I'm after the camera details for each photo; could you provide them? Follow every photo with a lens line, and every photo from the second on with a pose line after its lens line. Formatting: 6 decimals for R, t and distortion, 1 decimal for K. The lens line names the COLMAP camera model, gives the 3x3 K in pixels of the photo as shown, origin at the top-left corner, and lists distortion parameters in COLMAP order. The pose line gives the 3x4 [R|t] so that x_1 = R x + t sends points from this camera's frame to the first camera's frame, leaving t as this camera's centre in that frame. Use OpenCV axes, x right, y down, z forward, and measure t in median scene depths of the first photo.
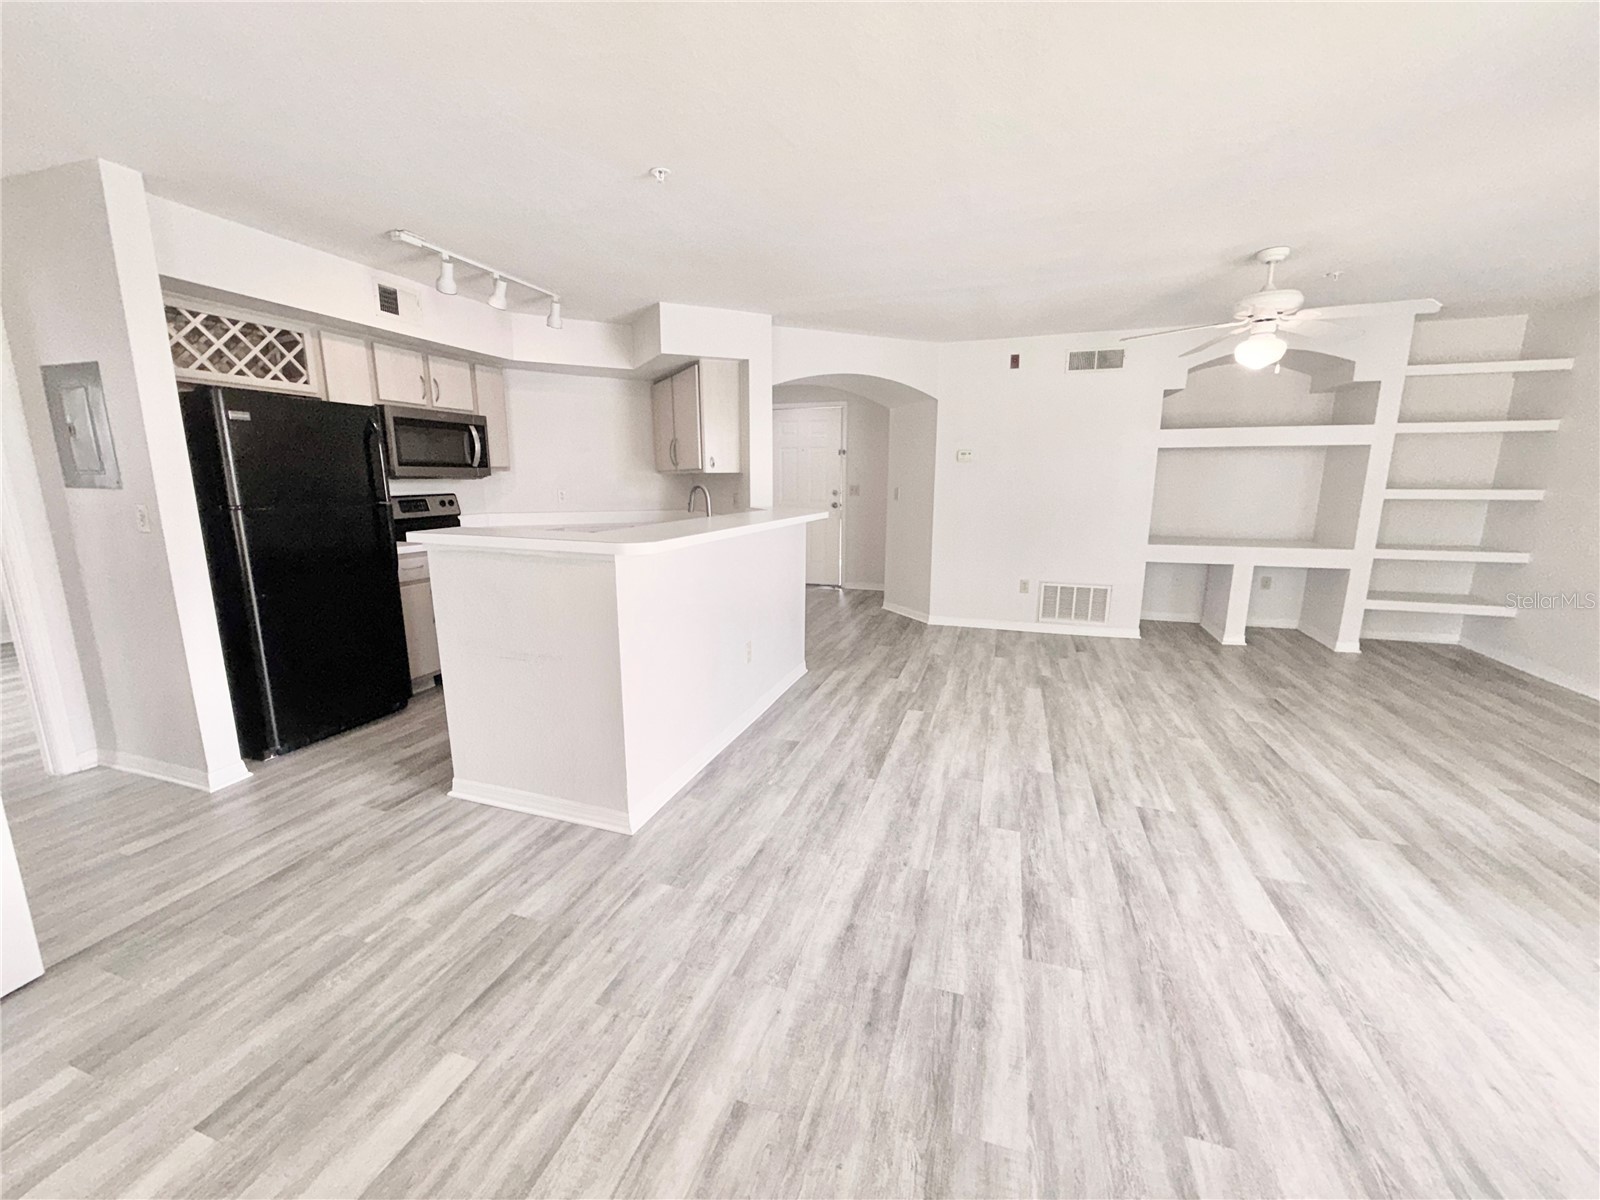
lens RADIAL K [[636.4, 0, 791.3], [0, 636.4, 602.6], [0, 0, 1]] dist [0.003276, -0.000438]
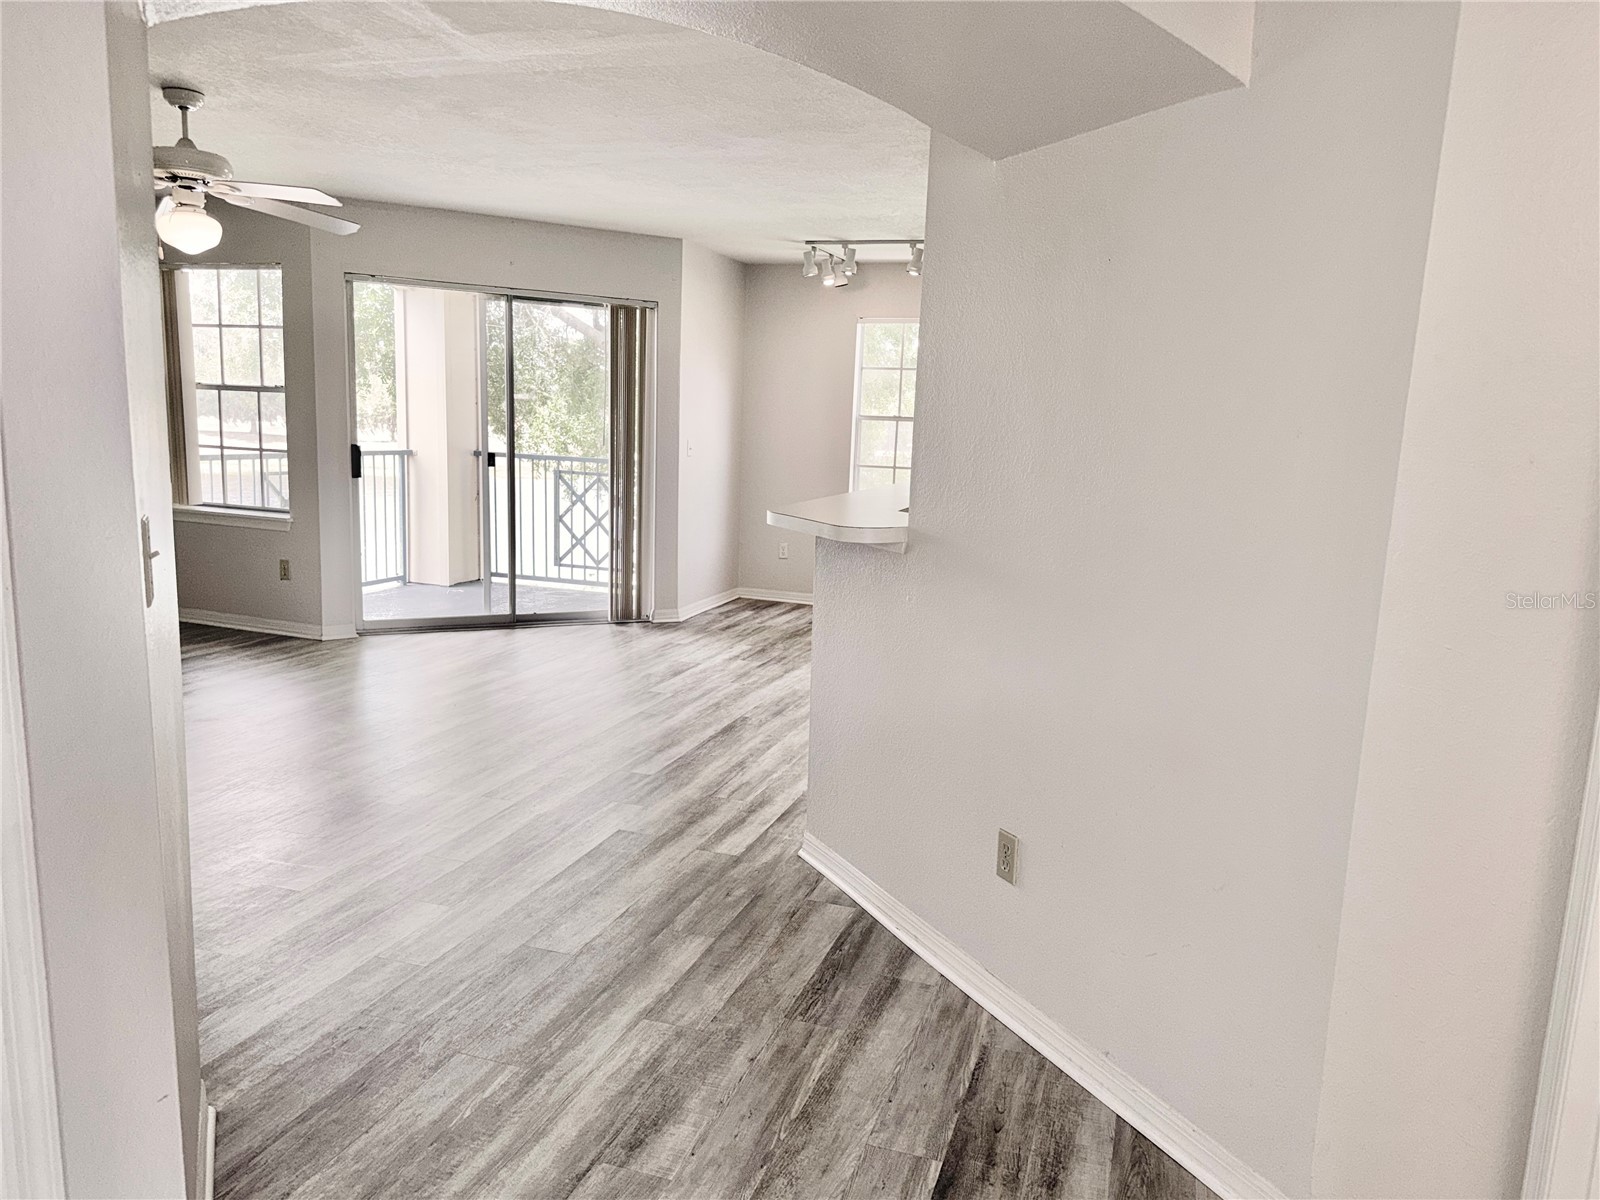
lens RADIAL K [[1104.4, 0, 810.8], [0, 1104.4, 614.0], [0, 0, 1]] dist [0.062919, -0.013990]
pose [[-0.999258, -0.034589, -0.016938, 0.042178], [-0.038389, 0.929901, 0.365801, -0.409124], [0.003097, 0.366180, -0.930539, 1.974085]]
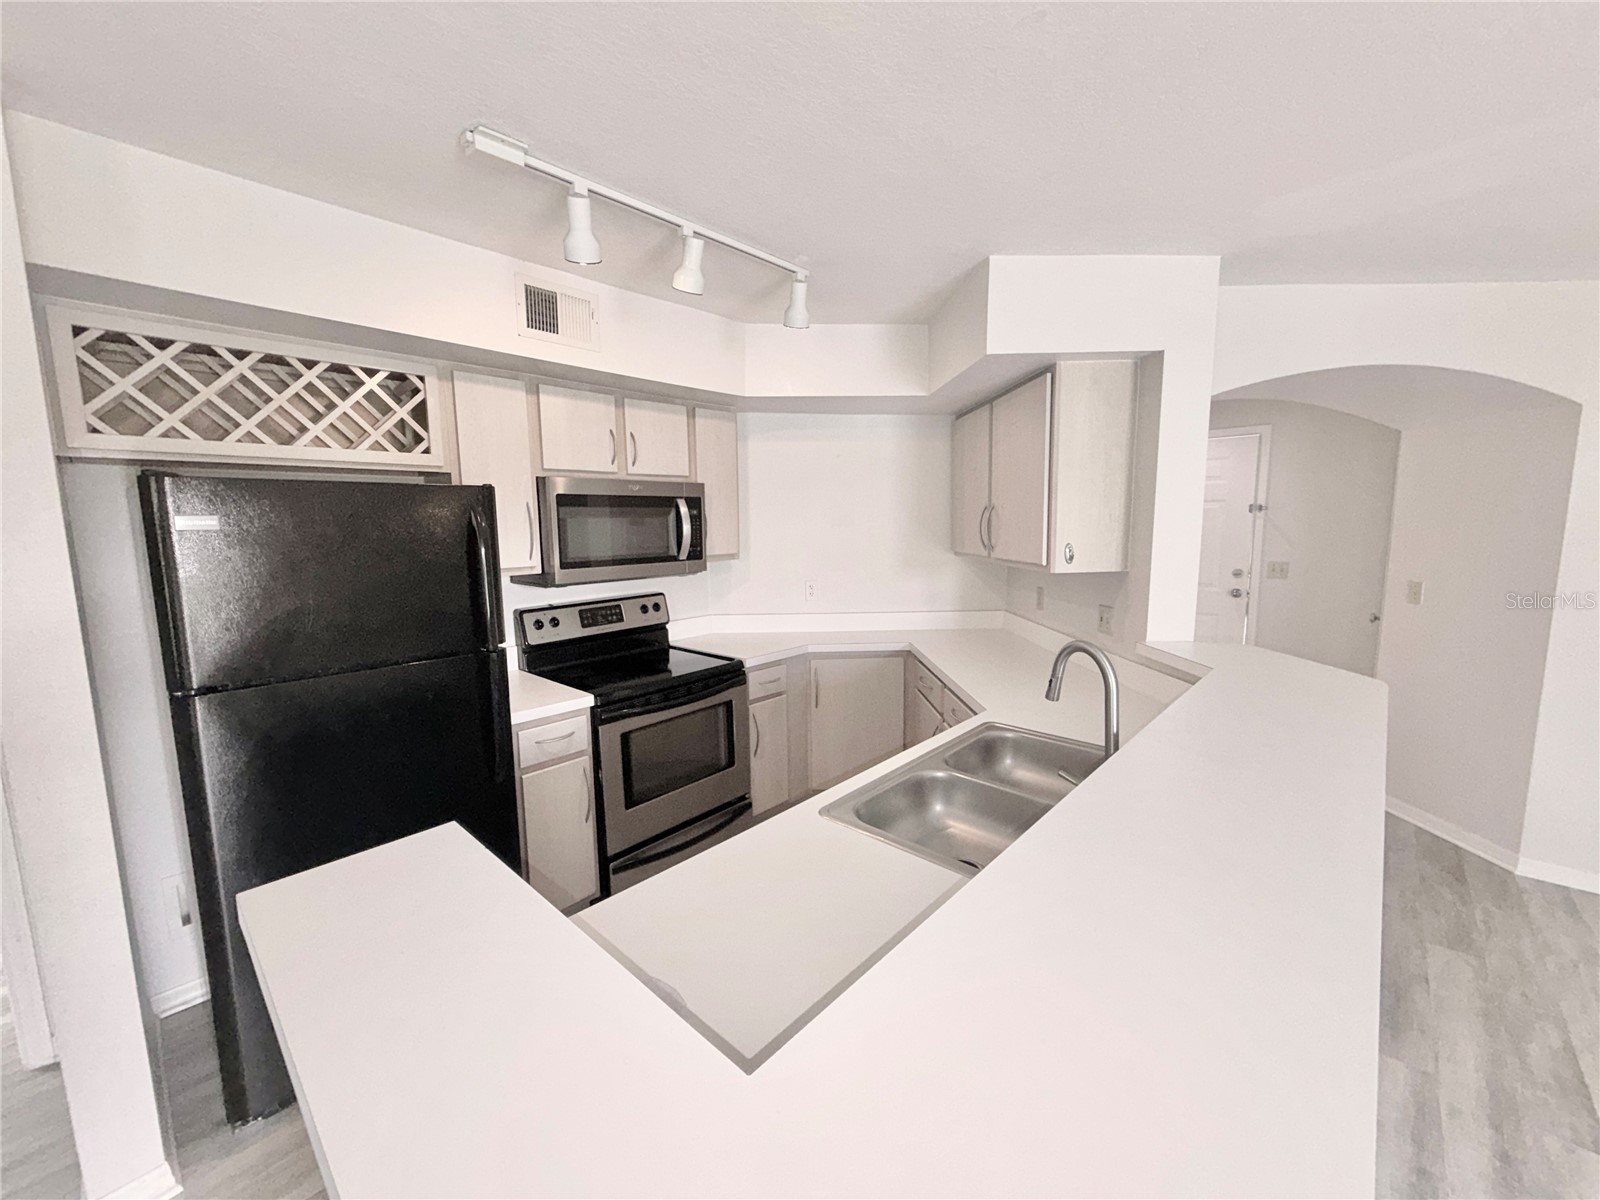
lens RADIAL K [[636.4, 0, 794.6], [0, 636.4, 604.2], [0, 0, 1]] dist [0.003276, -0.000438]
pose [[0.913789, 0.040664, -0.404148, -0.140538], [-0.064731, 0.996839, -0.046059, -0.168078], [0.400998, 0.068249, 0.913533, 0.519455]]
